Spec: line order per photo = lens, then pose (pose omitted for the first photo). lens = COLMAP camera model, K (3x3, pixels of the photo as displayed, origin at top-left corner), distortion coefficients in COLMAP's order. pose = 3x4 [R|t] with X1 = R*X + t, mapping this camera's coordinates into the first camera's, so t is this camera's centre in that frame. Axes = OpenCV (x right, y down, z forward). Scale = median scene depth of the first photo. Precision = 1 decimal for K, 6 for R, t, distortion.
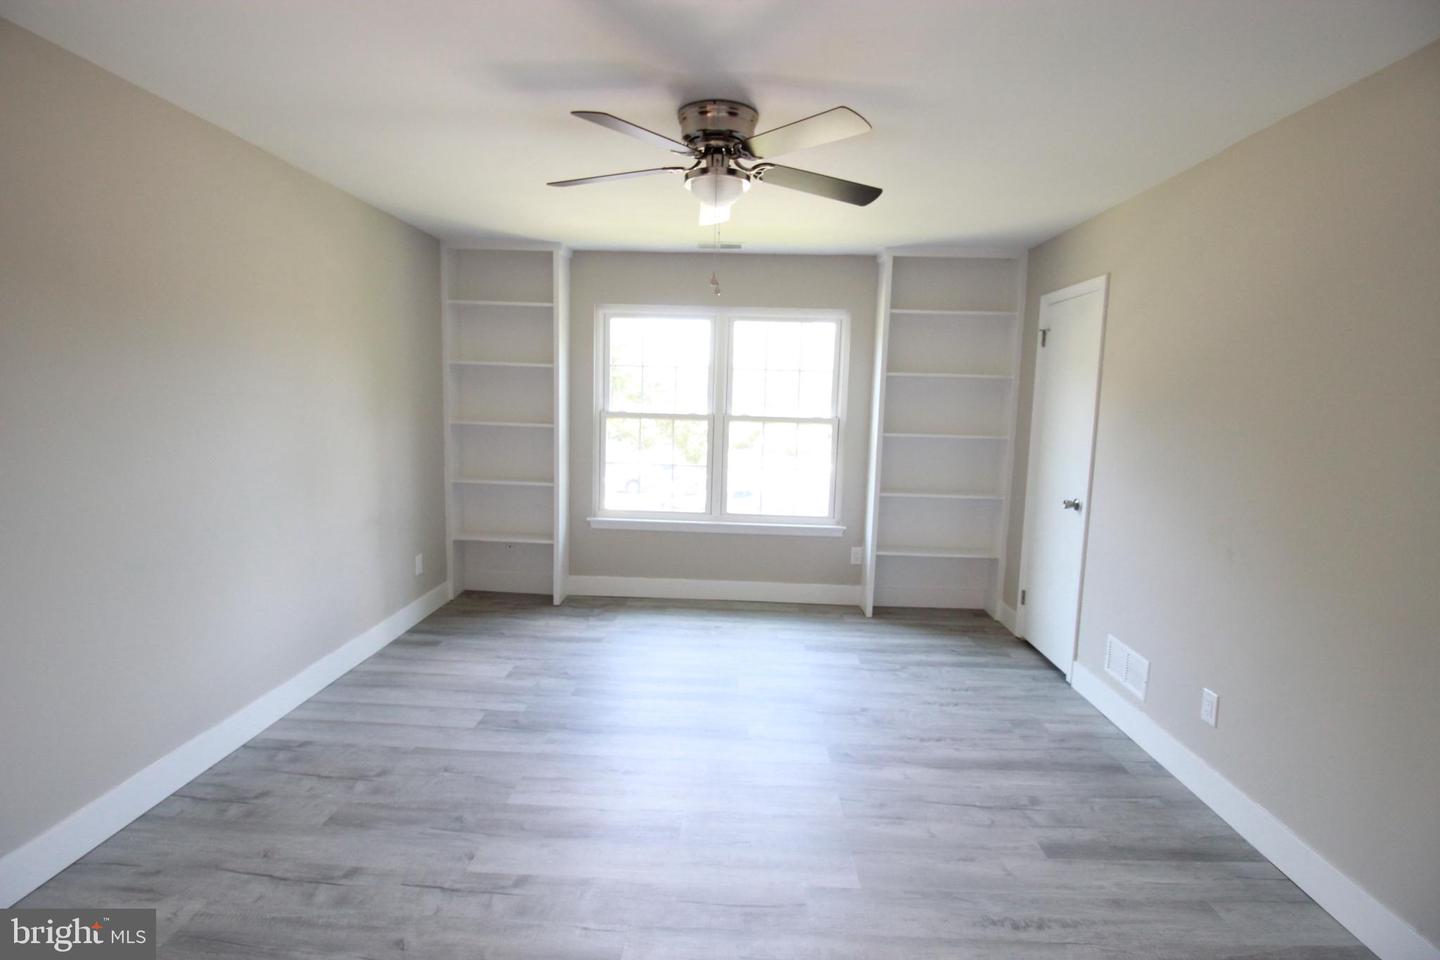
lens RADIAL K [[670.2, 0, 724.5], [0, 670.2, 470.7], [0, 0, 1]] dist [0.008089, -0.019317]
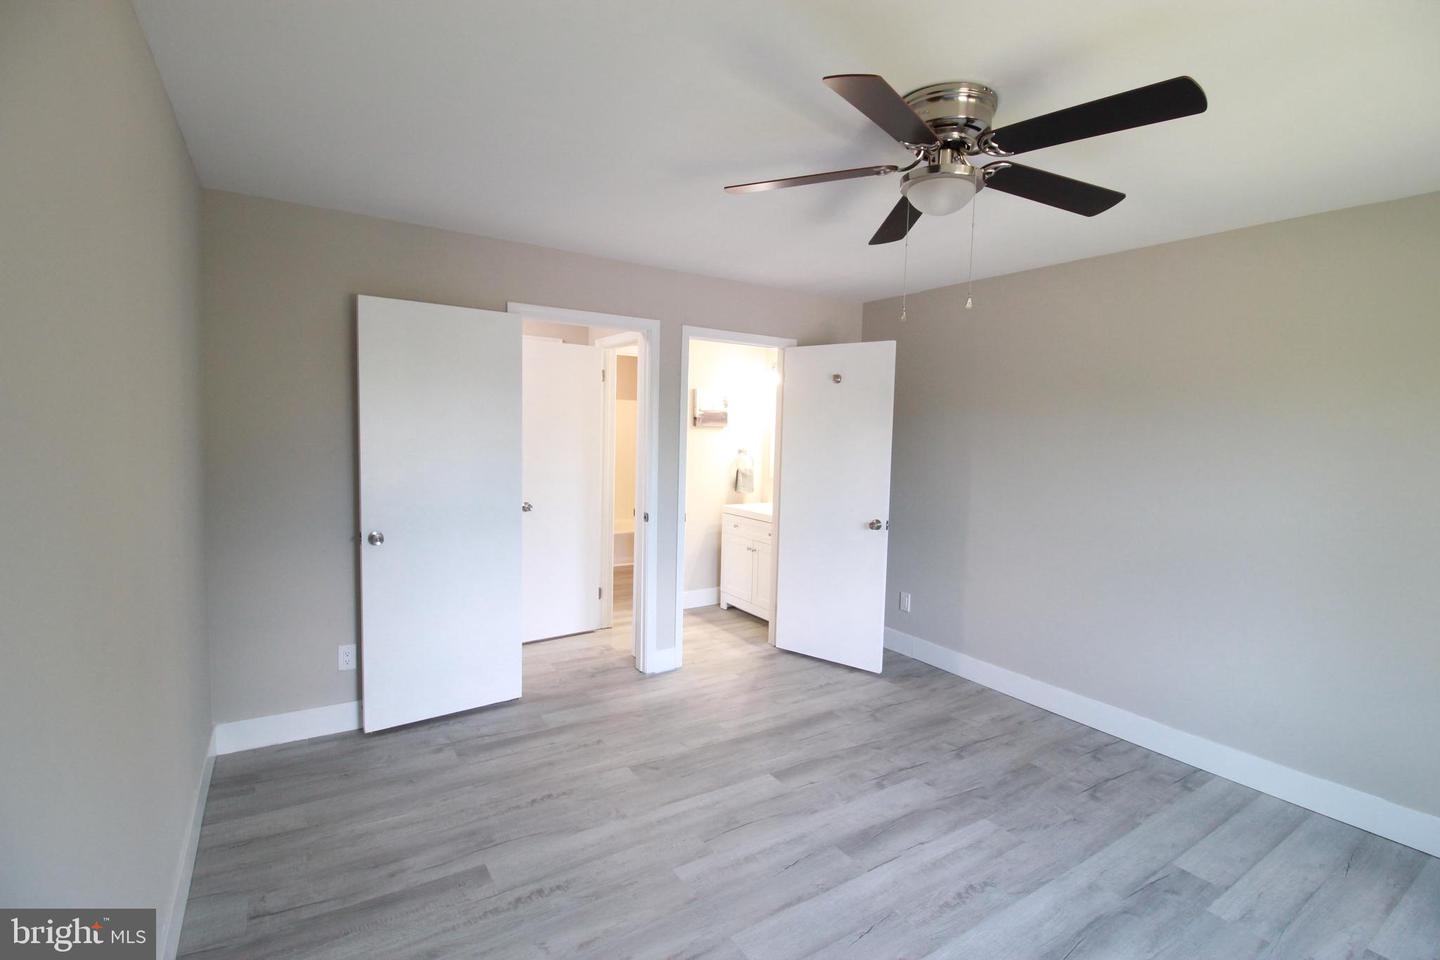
lens RADIAL K [[670.2, 0, 724.5], [0, 670.2, 470.7], [0, 0, 1]] dist [0.008089, -0.019317]
pose [[-0.820508, -0.012195, -0.571505, 0.692645], [-0.109070, 0.984745, 0.135579, -0.175619], [0.561133, 0.173578, -0.809321, 1.631729]]
